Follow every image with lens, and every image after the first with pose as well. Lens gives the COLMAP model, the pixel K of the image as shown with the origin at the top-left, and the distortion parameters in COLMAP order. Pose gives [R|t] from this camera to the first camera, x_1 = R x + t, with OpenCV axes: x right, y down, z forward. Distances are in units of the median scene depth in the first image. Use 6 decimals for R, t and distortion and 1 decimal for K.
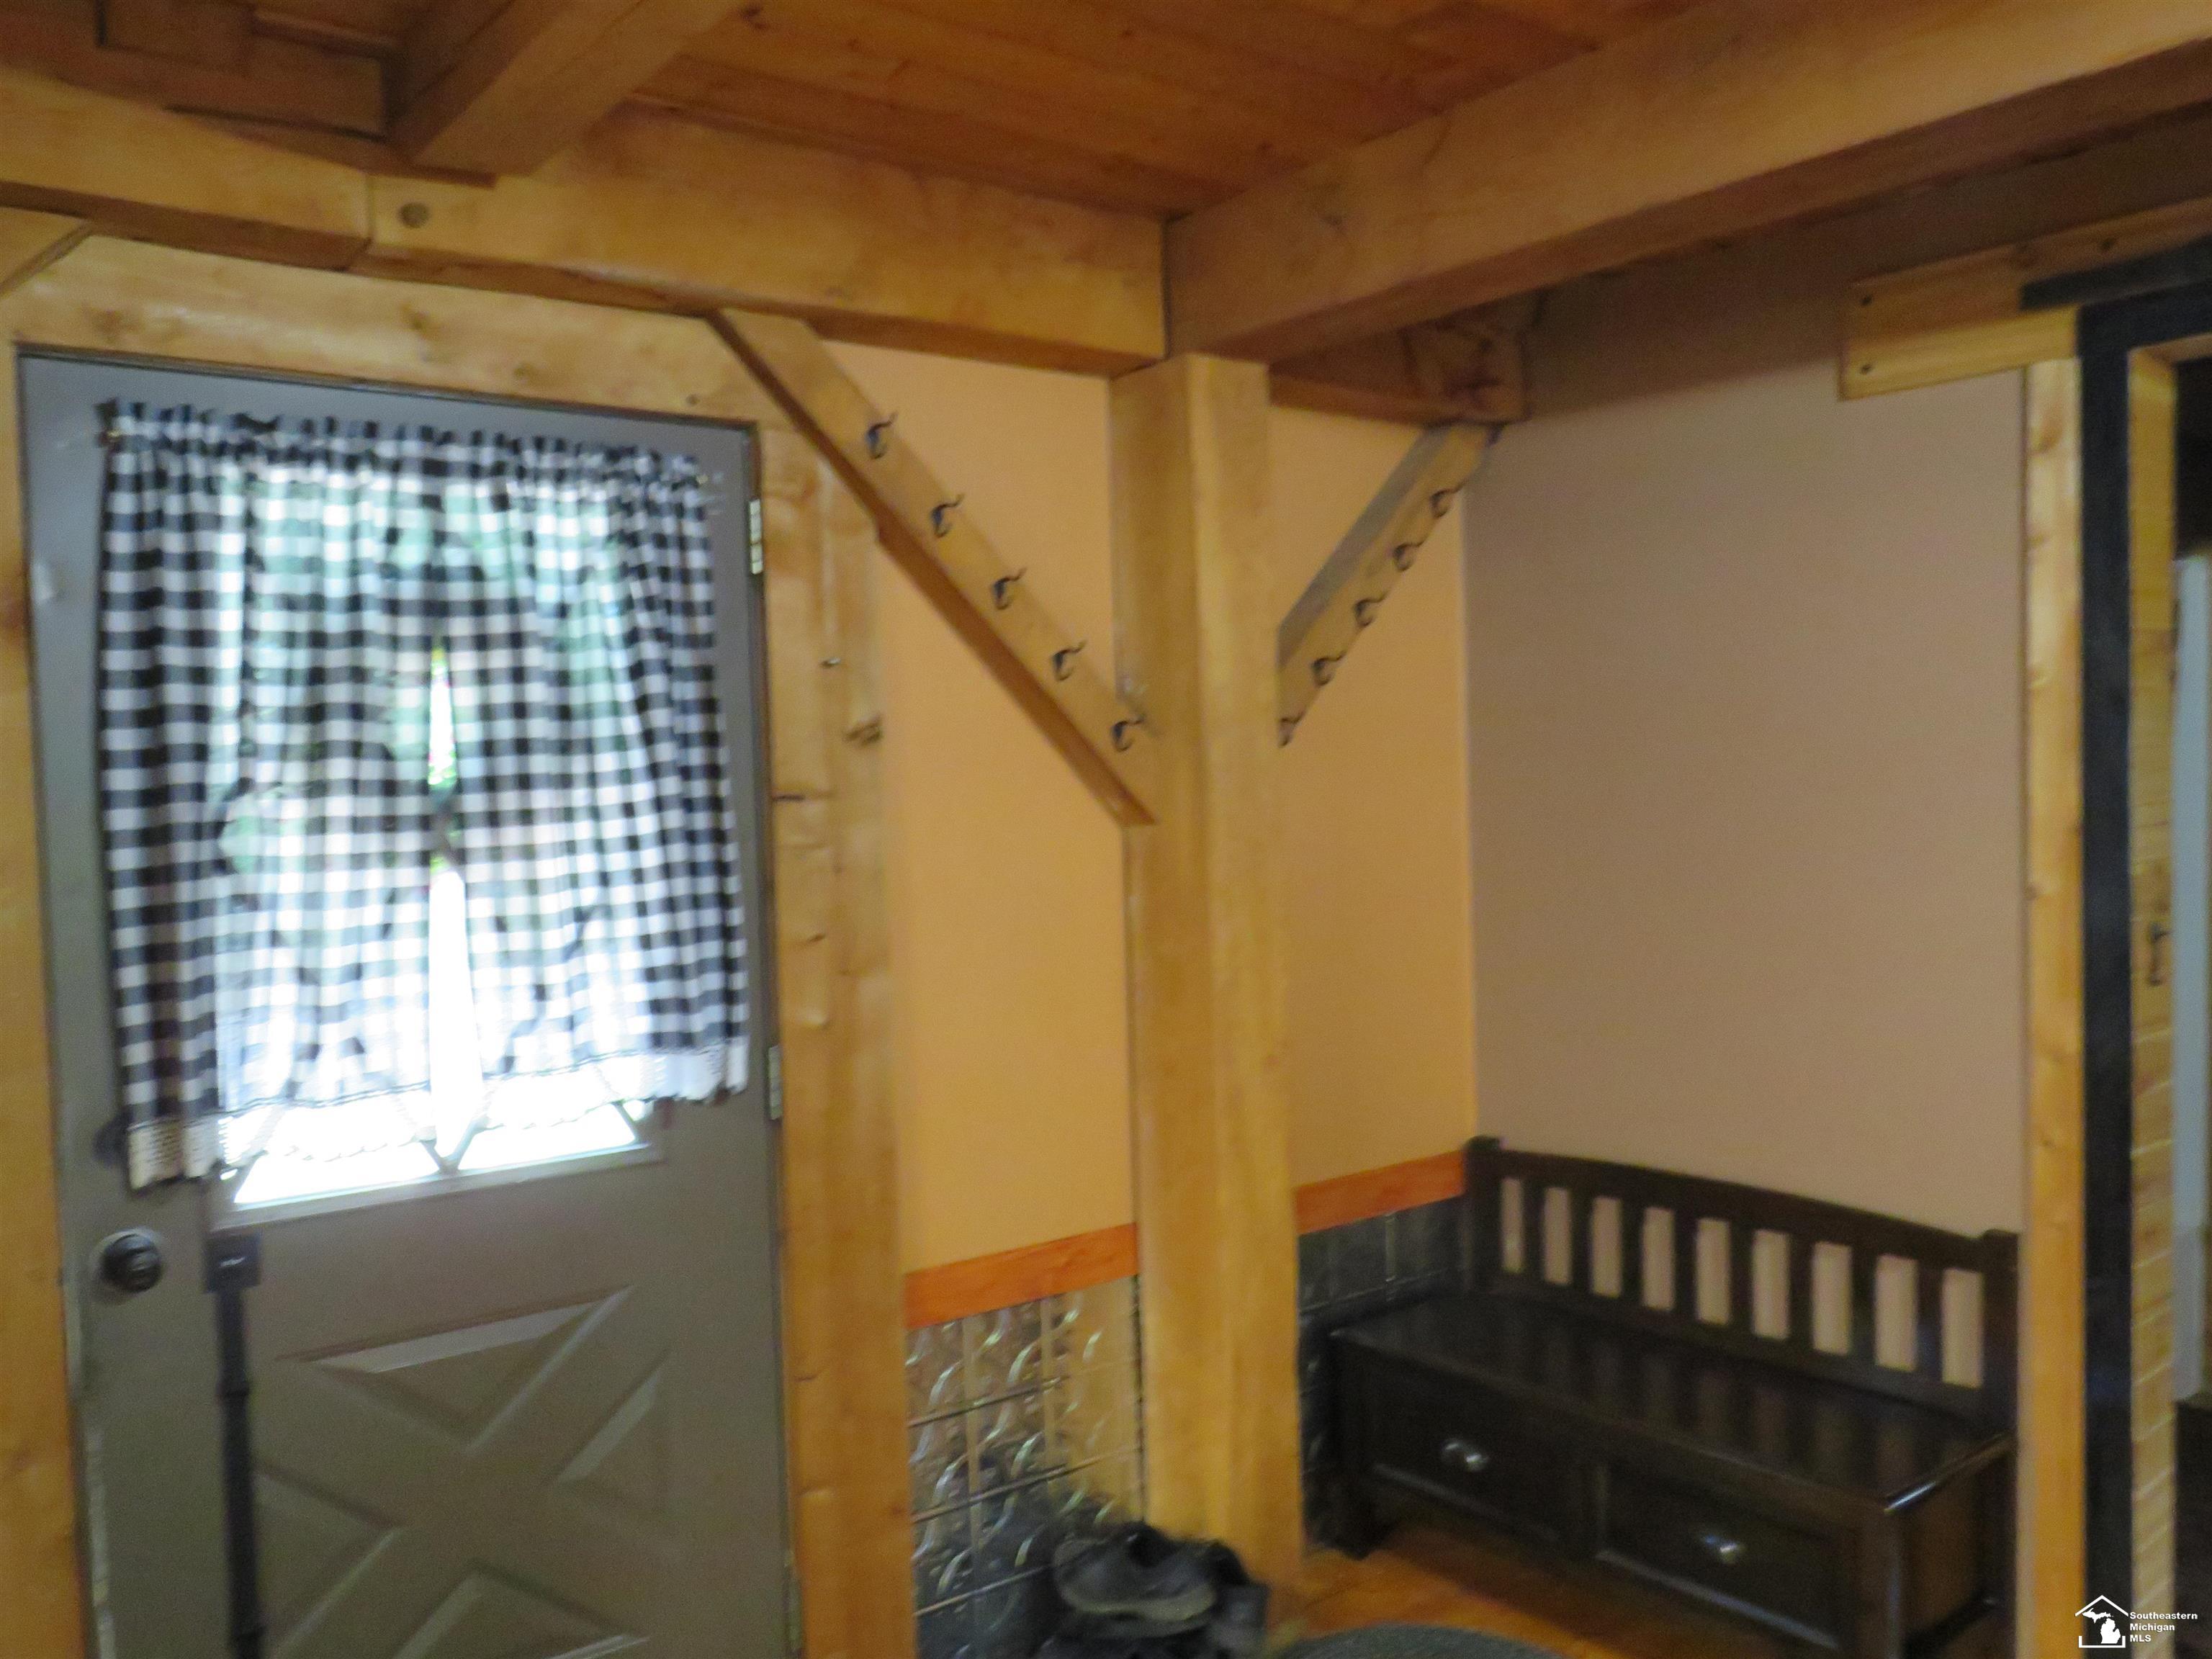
lens RADIAL K [[1773.6, 0, 1107.2], [0, 1773.6, 835.4], [0, 0, 1]] dist [-0.012101, 0.003305]
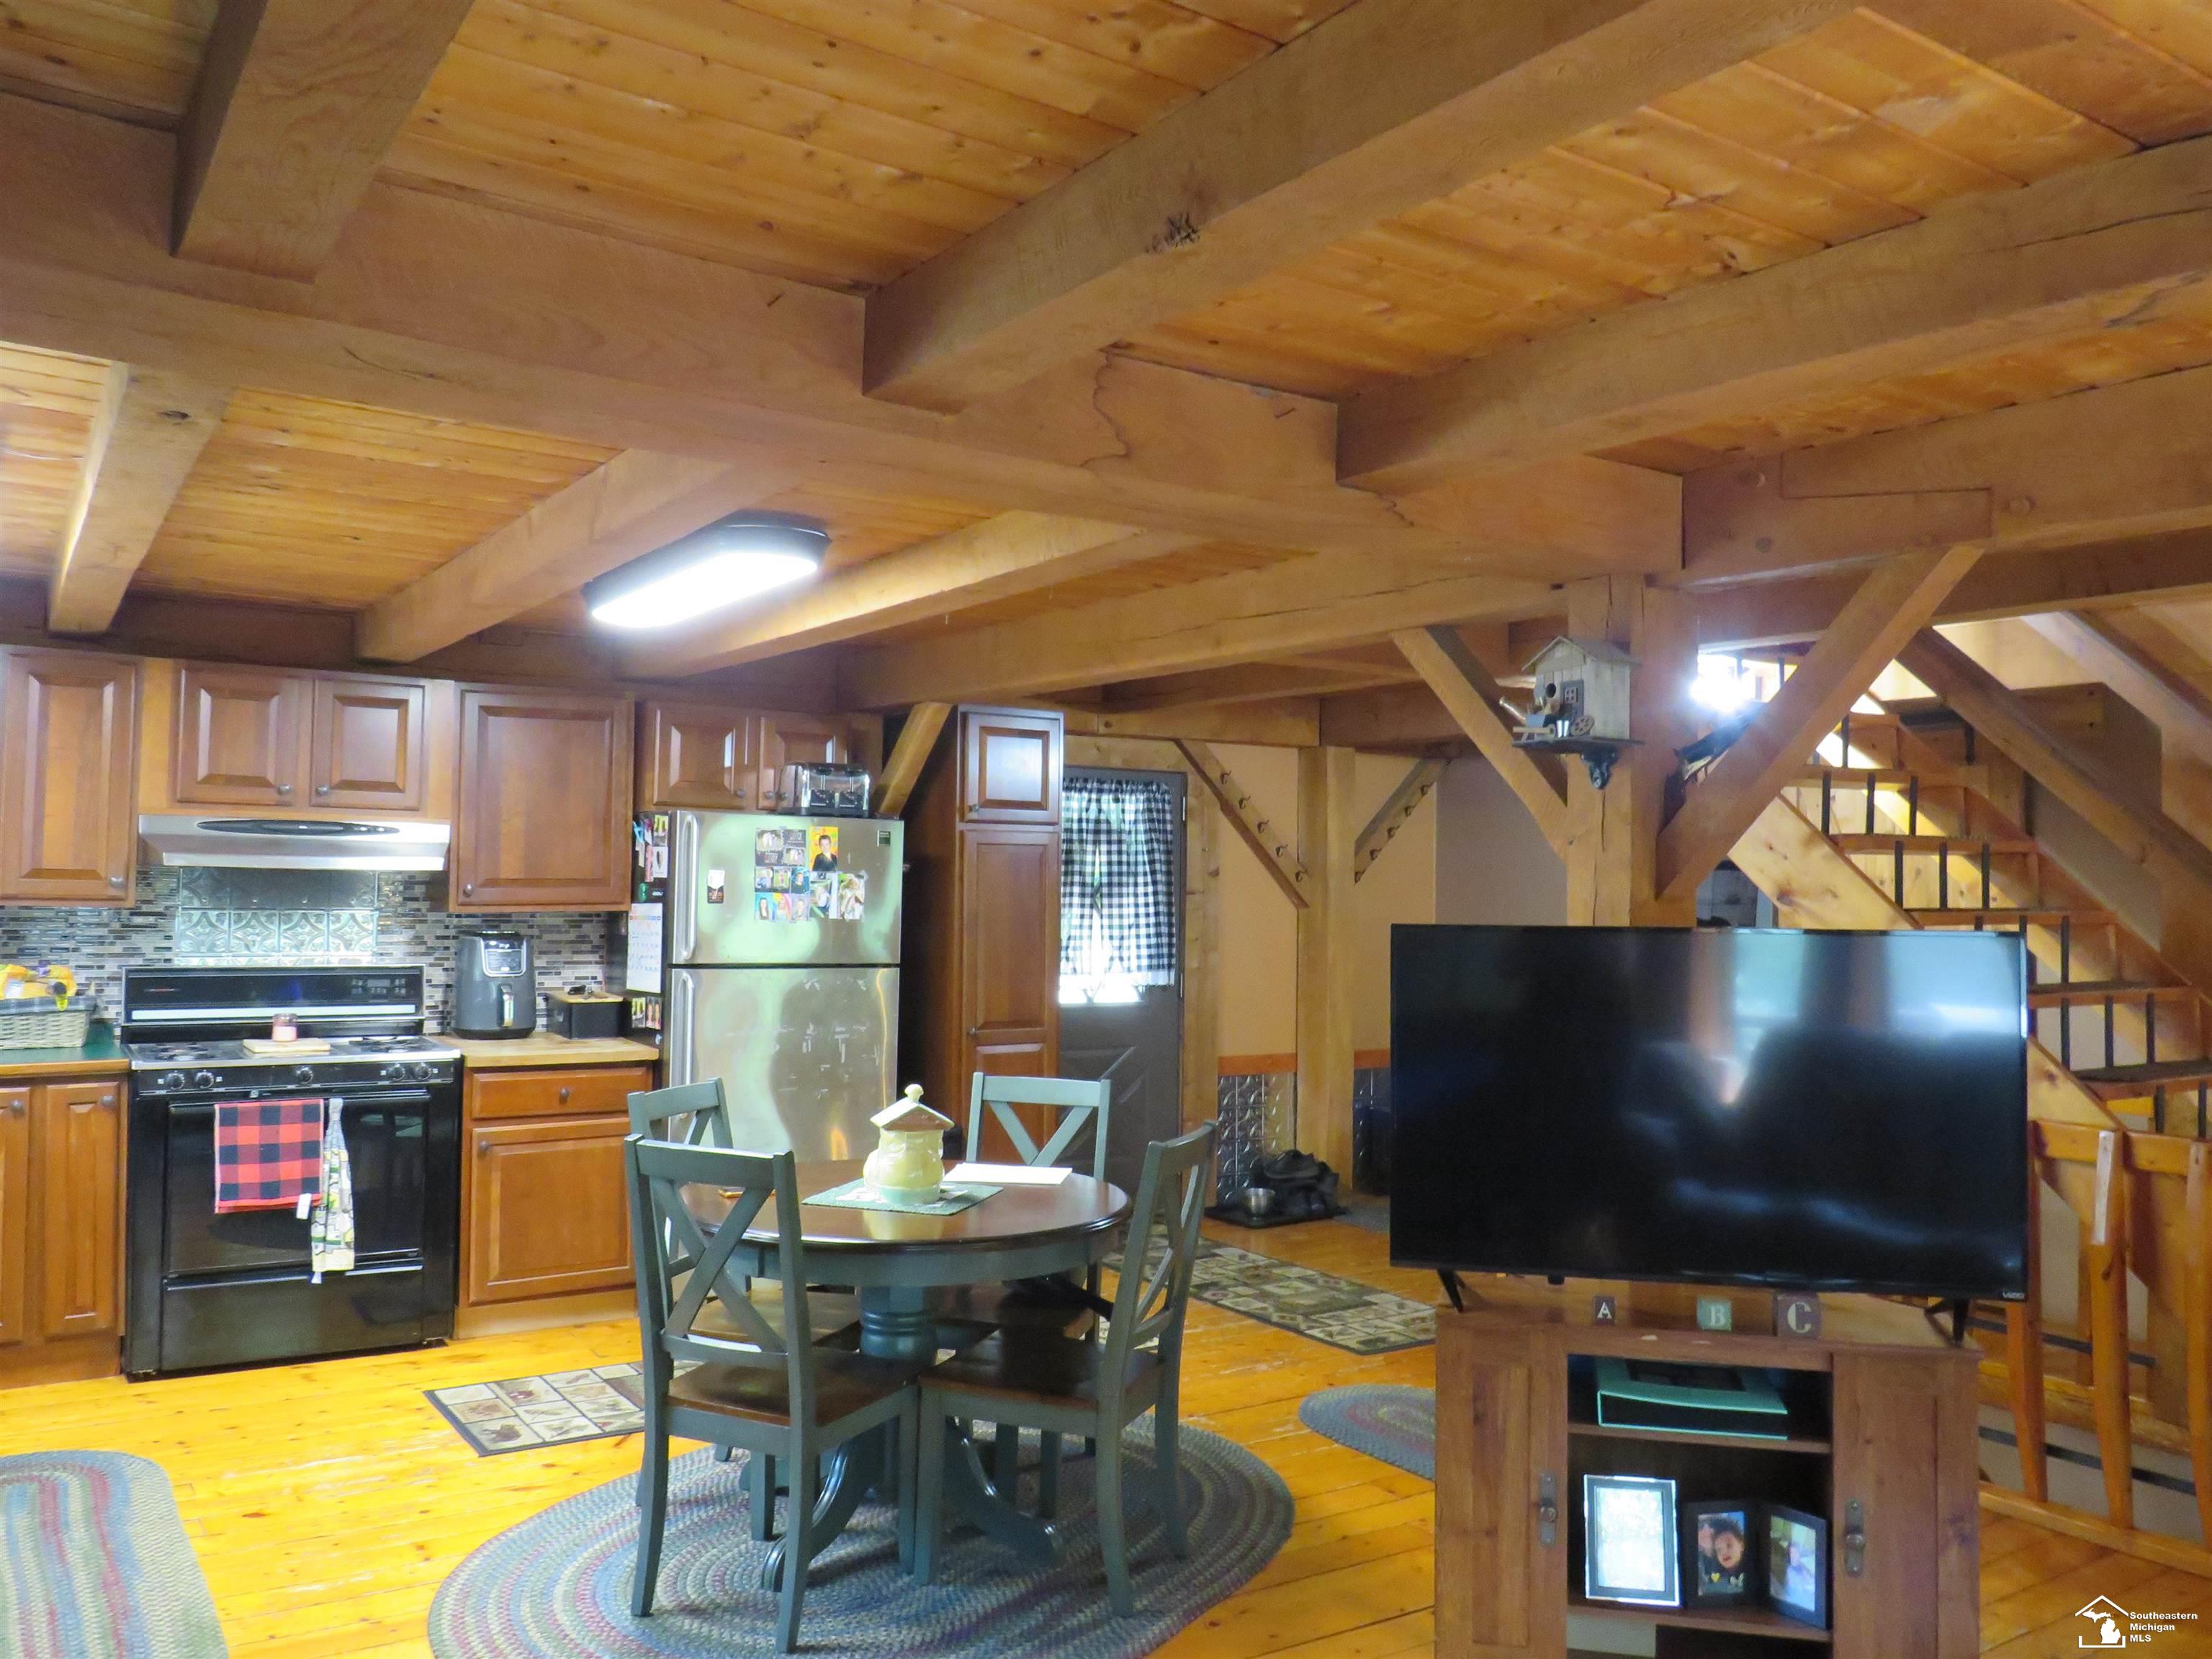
lens RADIAL K [[1773.6, 0, 1100.5], [0, 1773.6, 821.3], [0, 0, 1]] dist [-0.012101, 0.003305]
pose [[0.995653, 0.041272, -0.083502, -0.084212], [-0.046938, 0.996644, -0.067069, 0.069759], [0.080454, 0.070697, 0.994248, -2.115355]]
